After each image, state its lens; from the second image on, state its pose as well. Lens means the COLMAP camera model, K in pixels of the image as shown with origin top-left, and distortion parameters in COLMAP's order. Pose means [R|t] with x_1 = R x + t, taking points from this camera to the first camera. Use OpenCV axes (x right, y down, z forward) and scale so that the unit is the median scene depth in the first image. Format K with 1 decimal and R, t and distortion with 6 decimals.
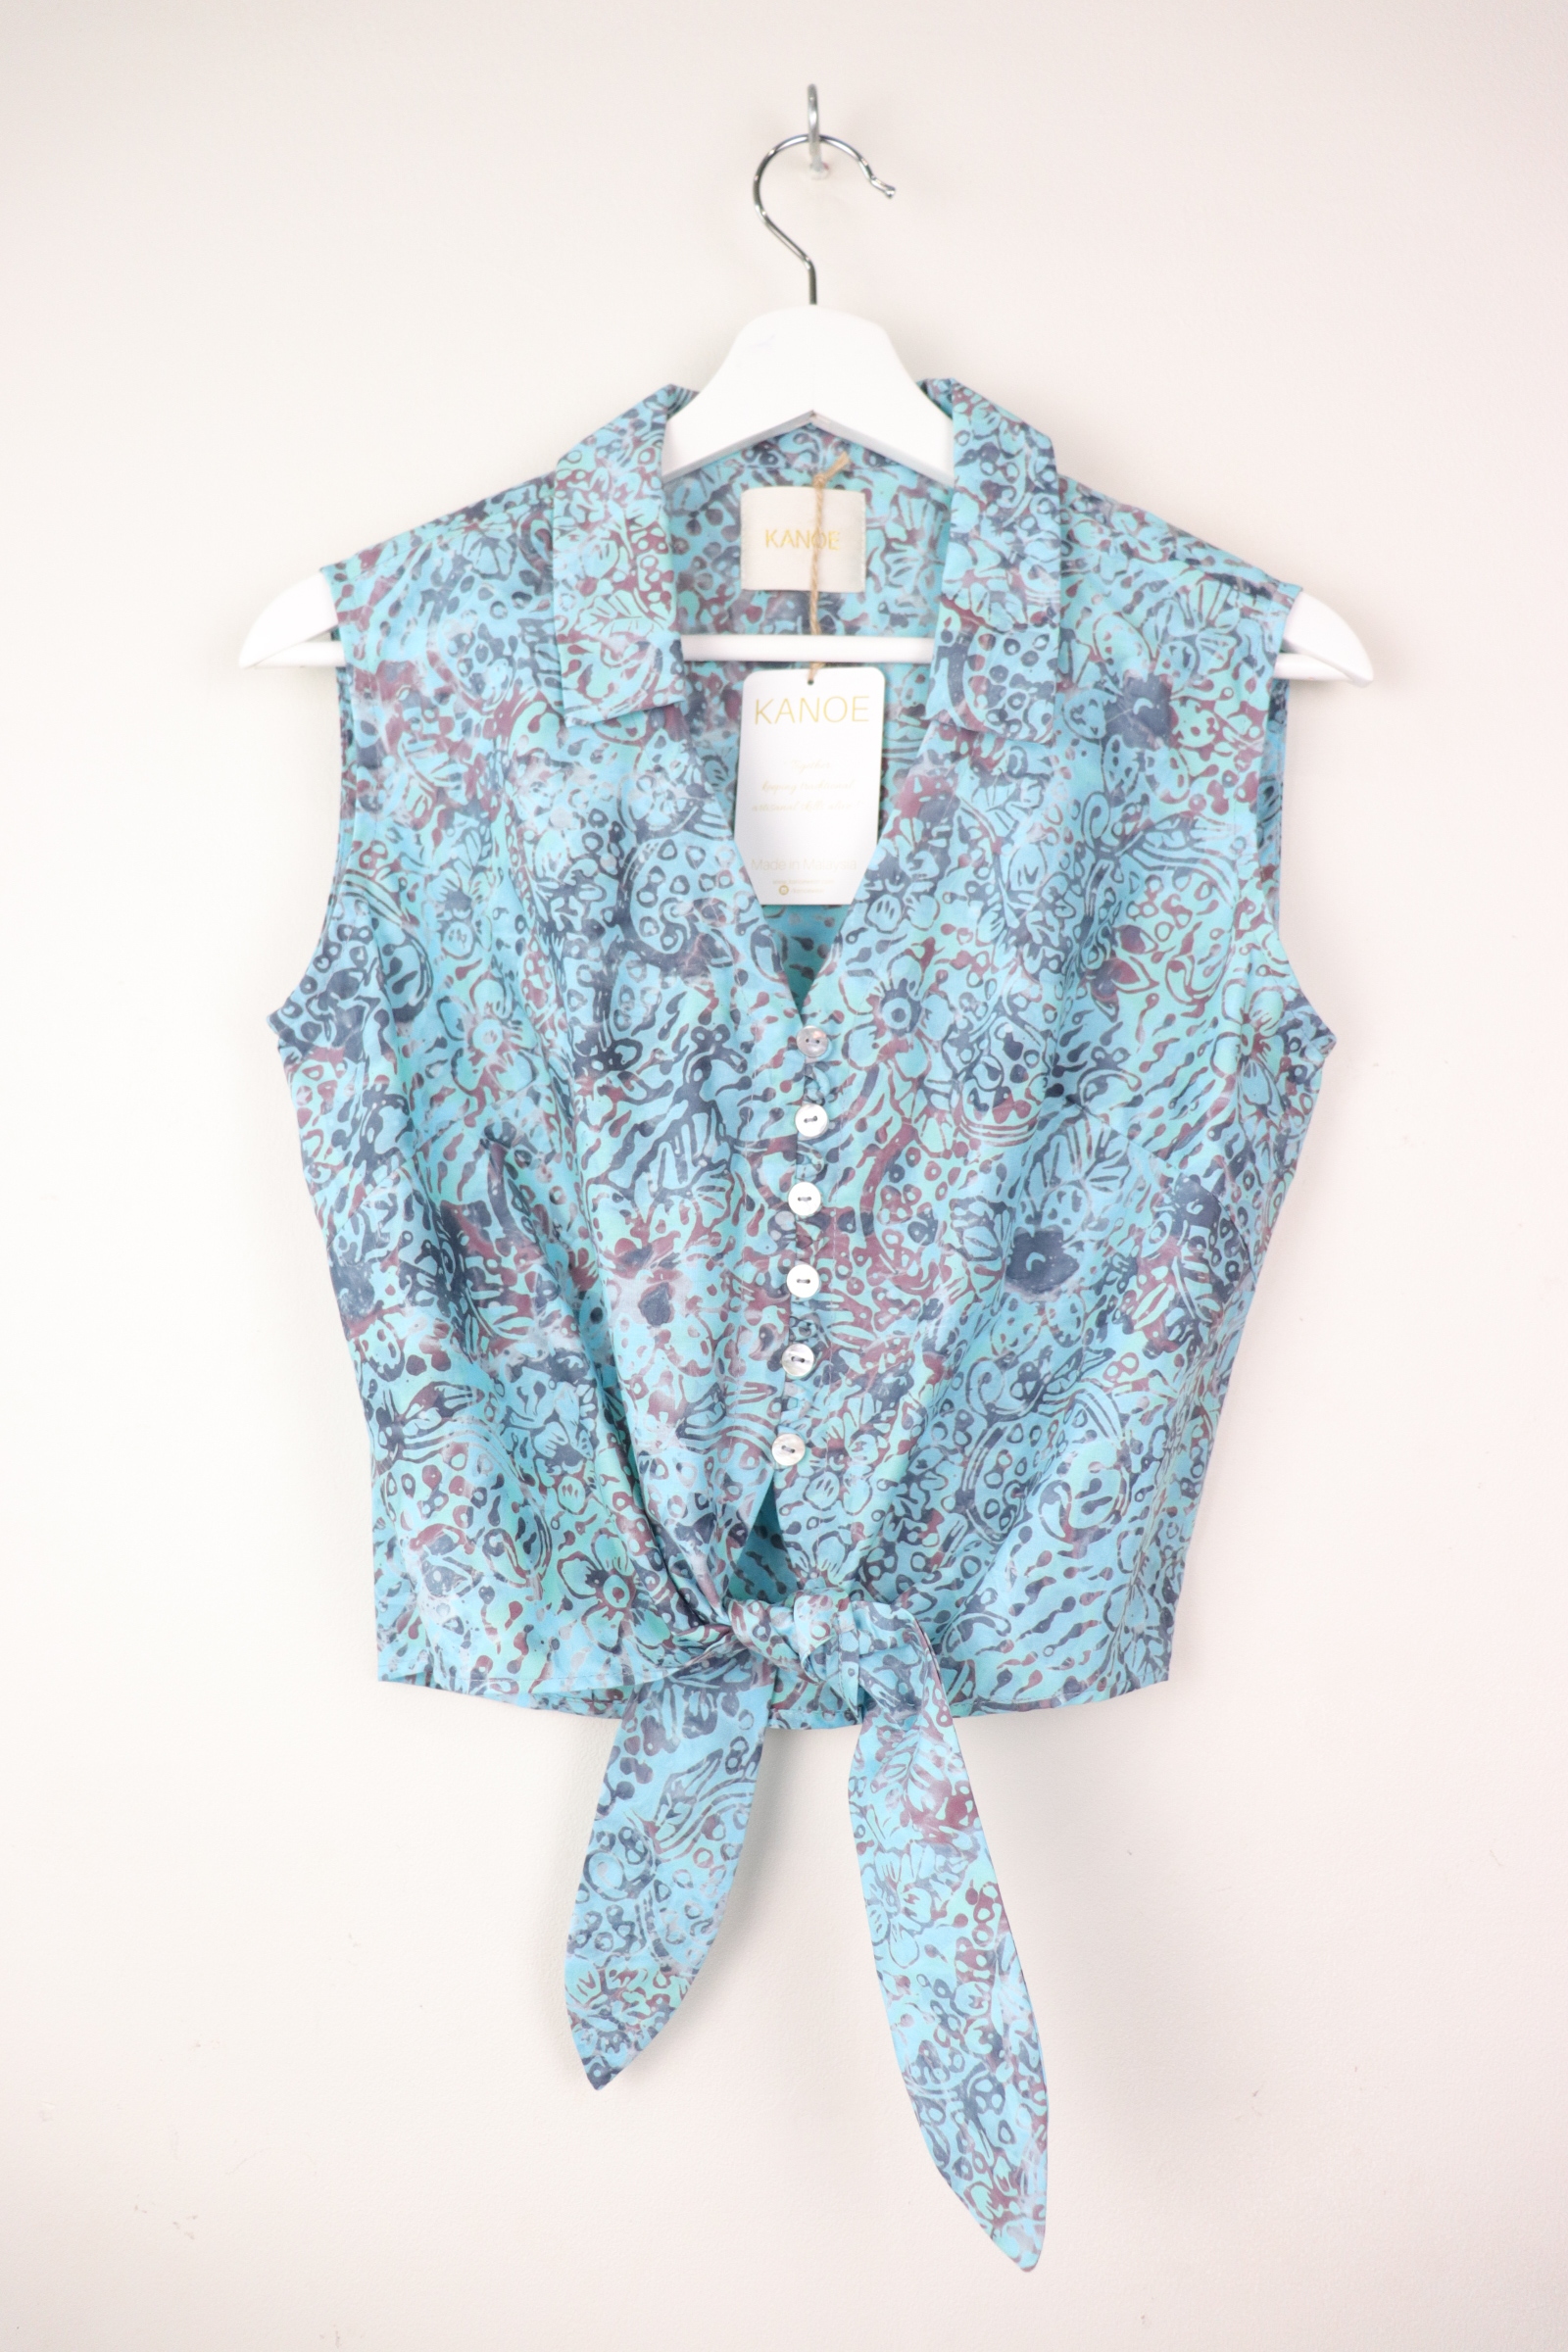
lens RADIAL K [[1900.9, 0, 776.4], [0, 1900.9, 1159.2], [0, 0, 1]] dist [-0.191548, 0.163160]
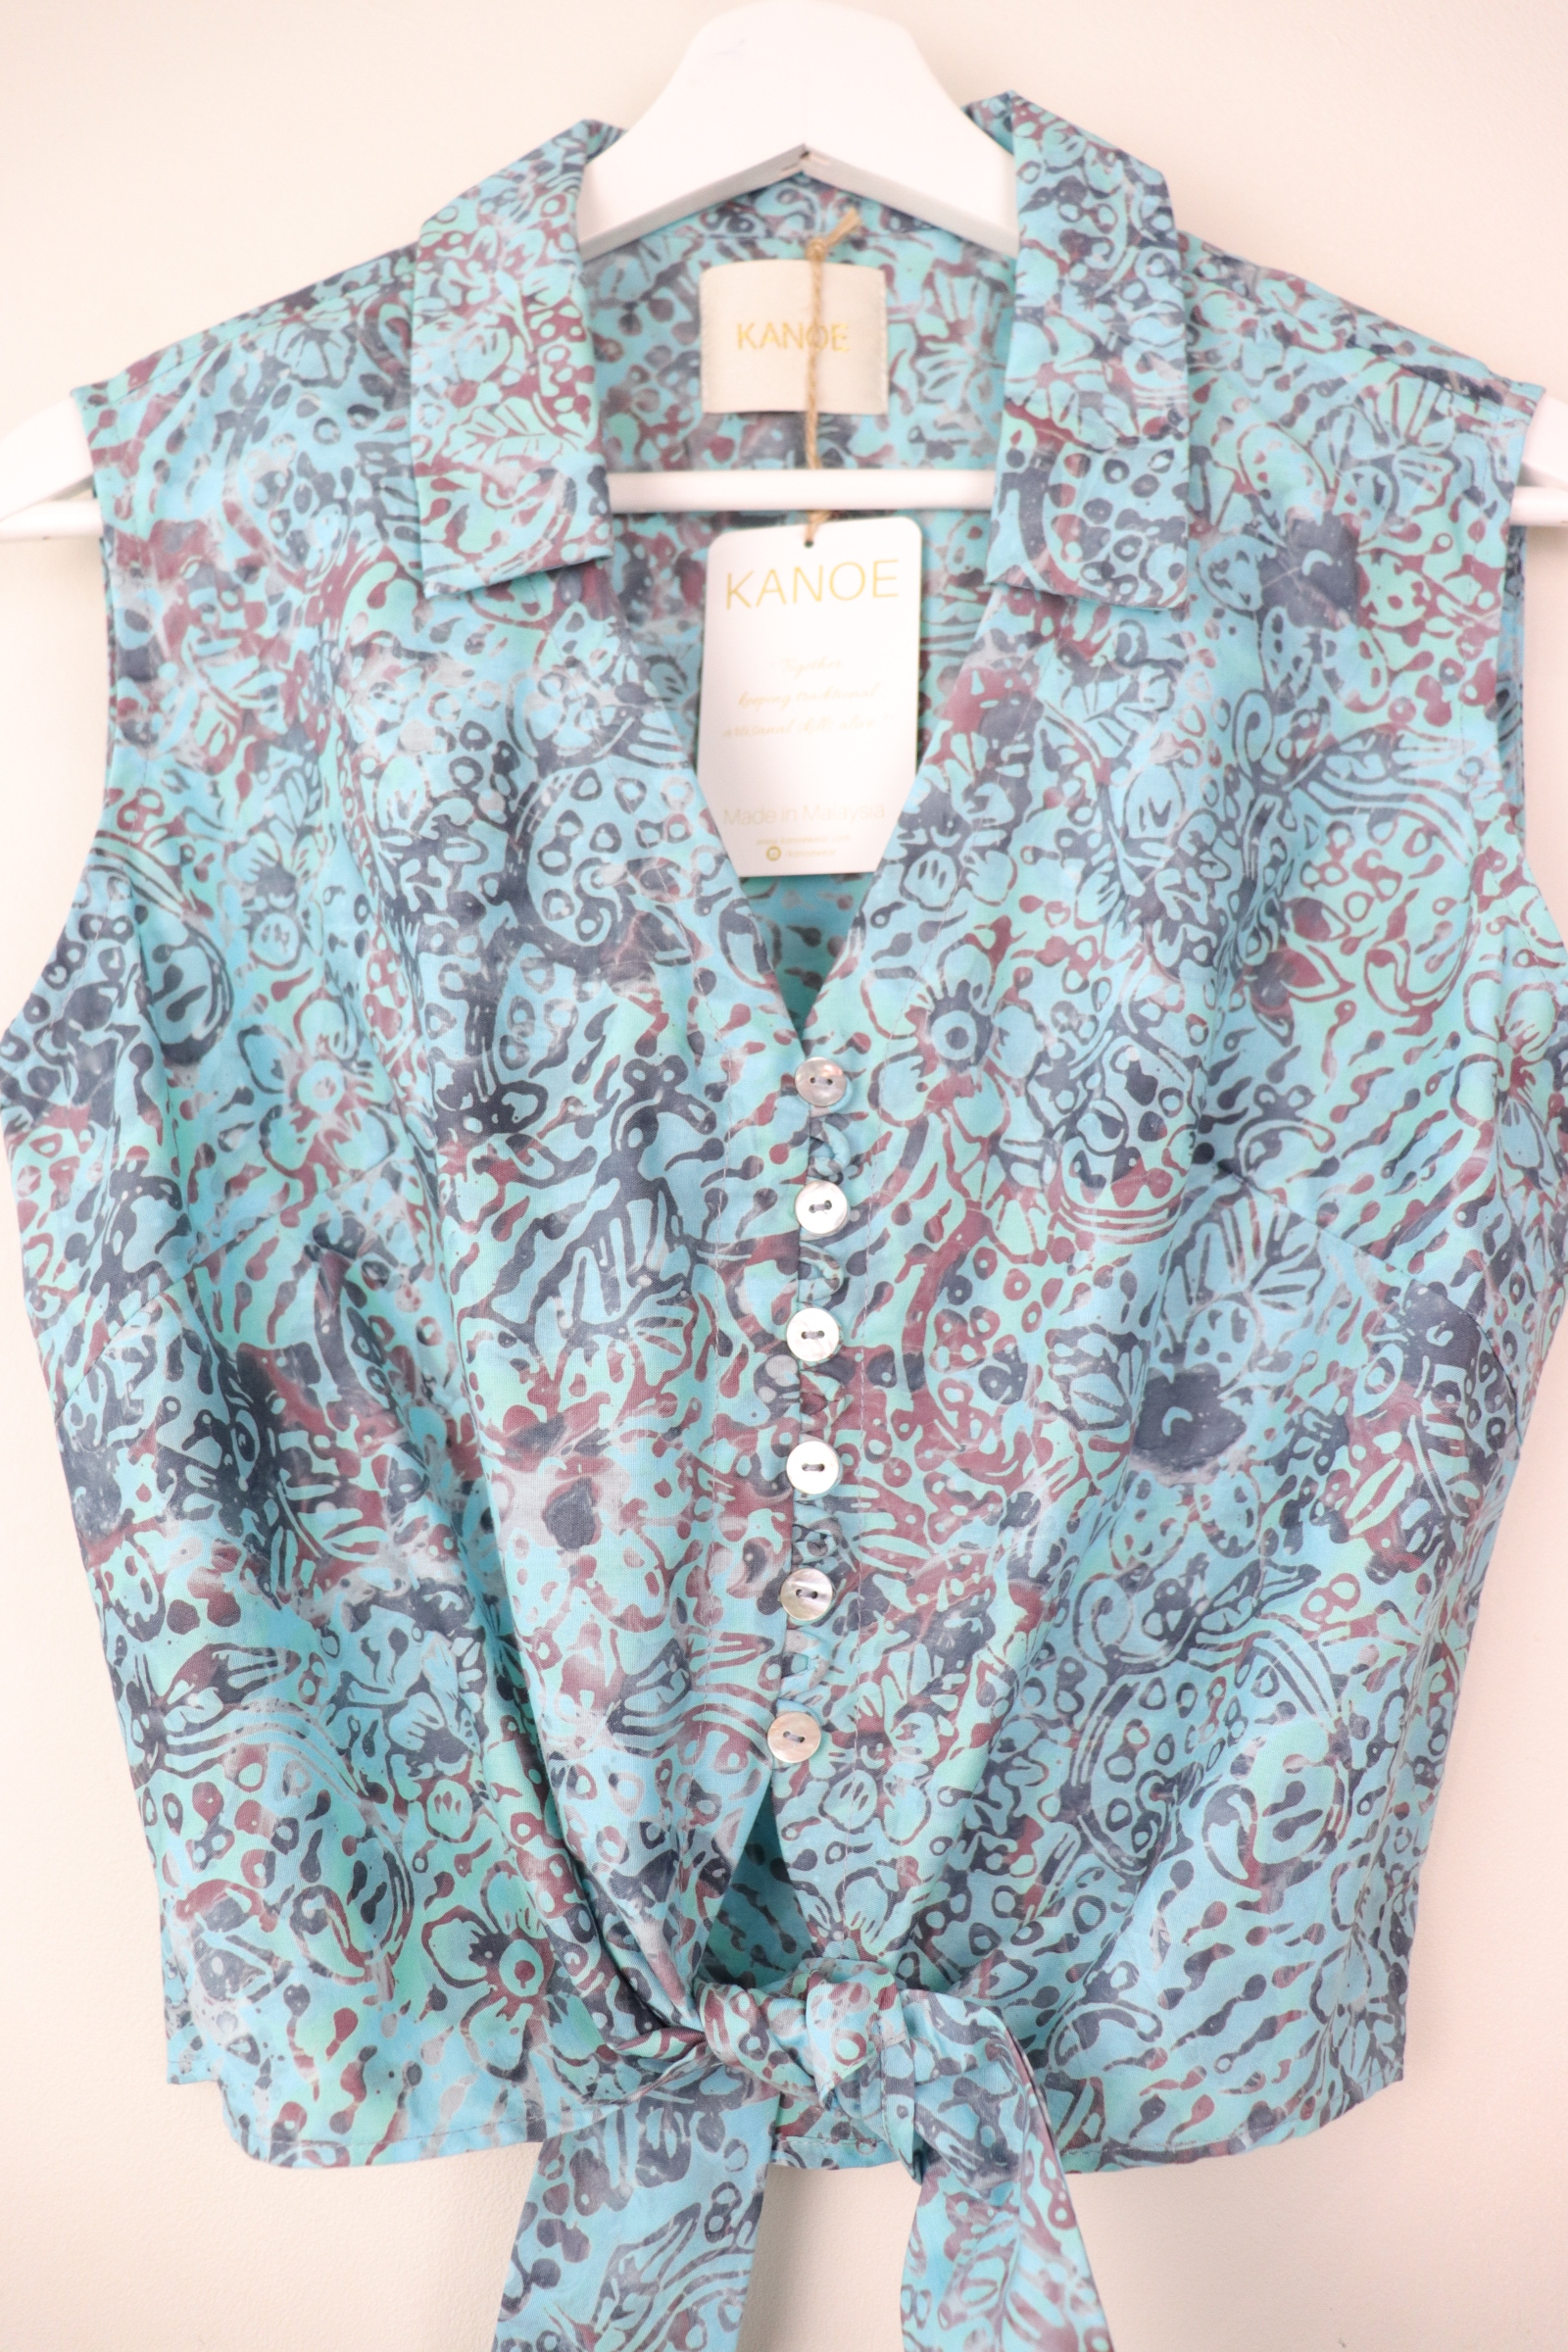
lens RADIAL K [[1900.9, 0, 776.4], [0, 1900.9, 1159.2], [0, 0, 1]] dist [-0.191548, 0.163160]
pose [[0.999742, -0.018663, -0.012951, 0.011880], [0.018046, 0.998766, -0.046270, -0.007708], [0.013799, 0.046024, 0.998845, 0.373614]]
